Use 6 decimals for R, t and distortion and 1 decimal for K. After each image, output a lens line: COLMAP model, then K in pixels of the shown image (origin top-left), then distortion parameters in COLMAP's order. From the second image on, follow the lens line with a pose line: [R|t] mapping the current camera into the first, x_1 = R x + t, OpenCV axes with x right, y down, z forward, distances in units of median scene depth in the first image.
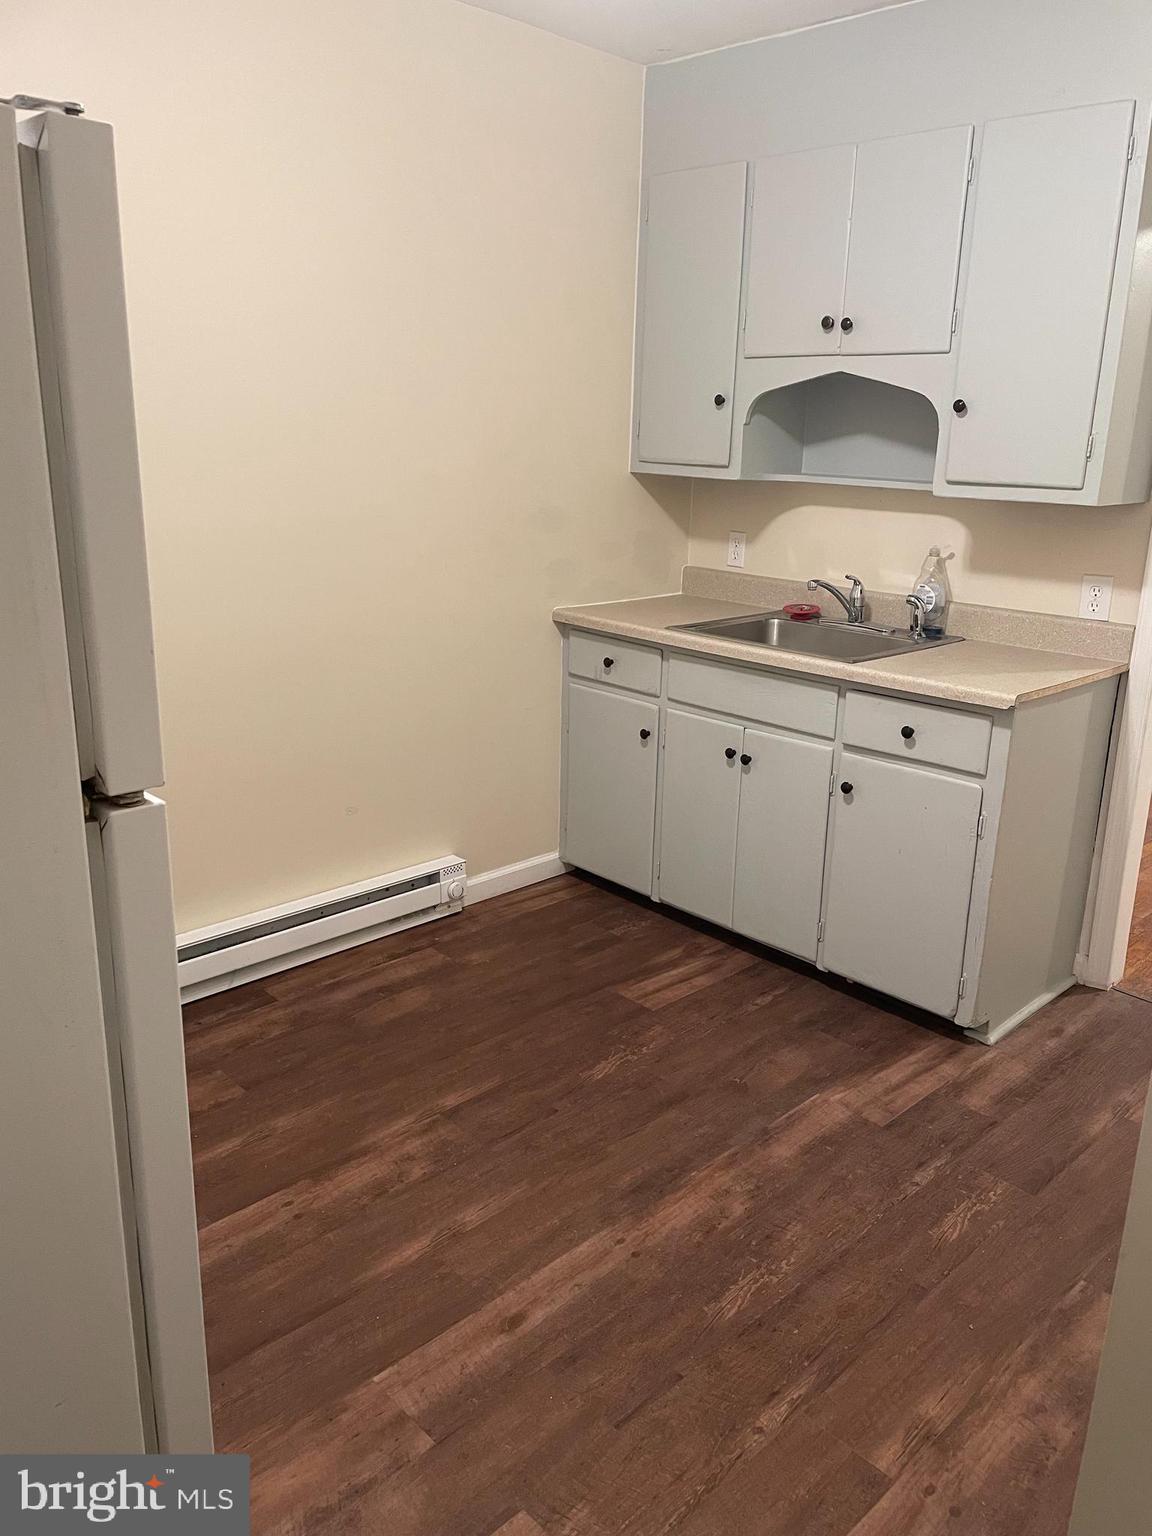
lens RADIAL K [[1156.2, 0, 576.3], [0, 1156.2, 763.5], [0, 0, 1]] dist [0.029457, -0.050409]
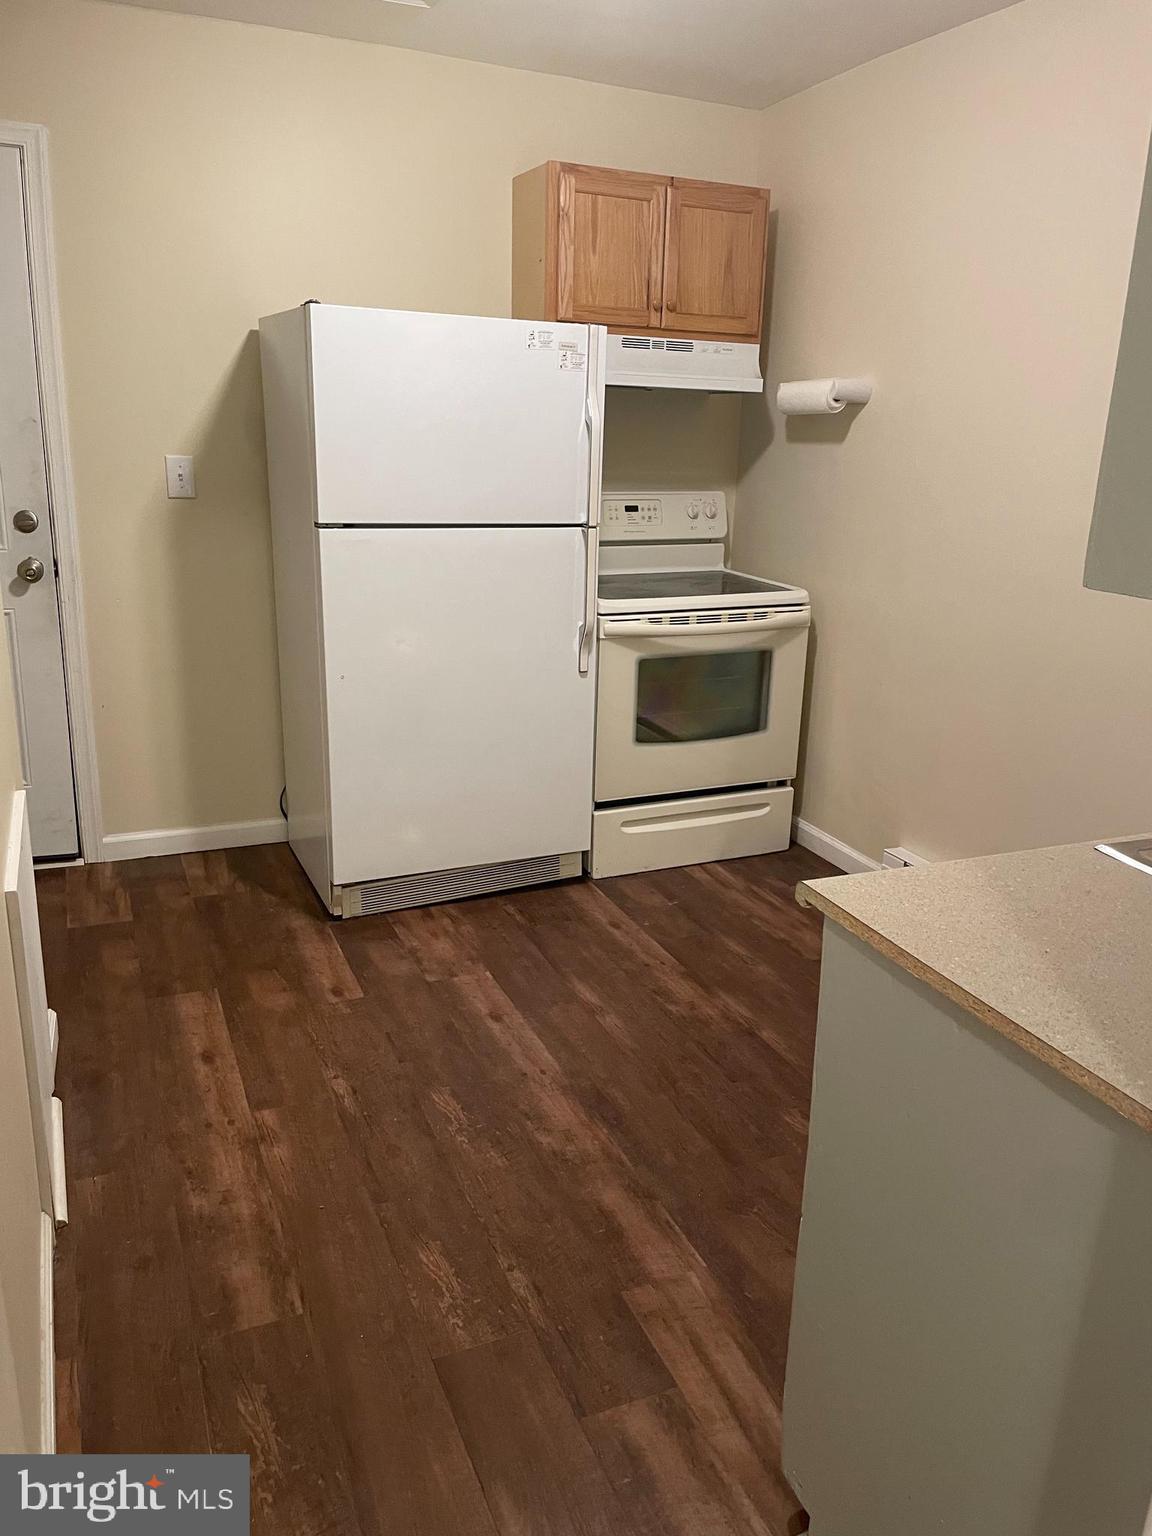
lens RADIAL K [[1156.2, 0, 581.0], [0, 1156.2, 759.7], [0, 0, 1]] dist [0.029457, -0.050409]
pose [[-0.339460, 0.234475, -0.910927, 1.092008], [-0.321351, 0.881254, 0.346590, -0.315991], [0.884025, 0.410381, -0.223802, 1.228177]]
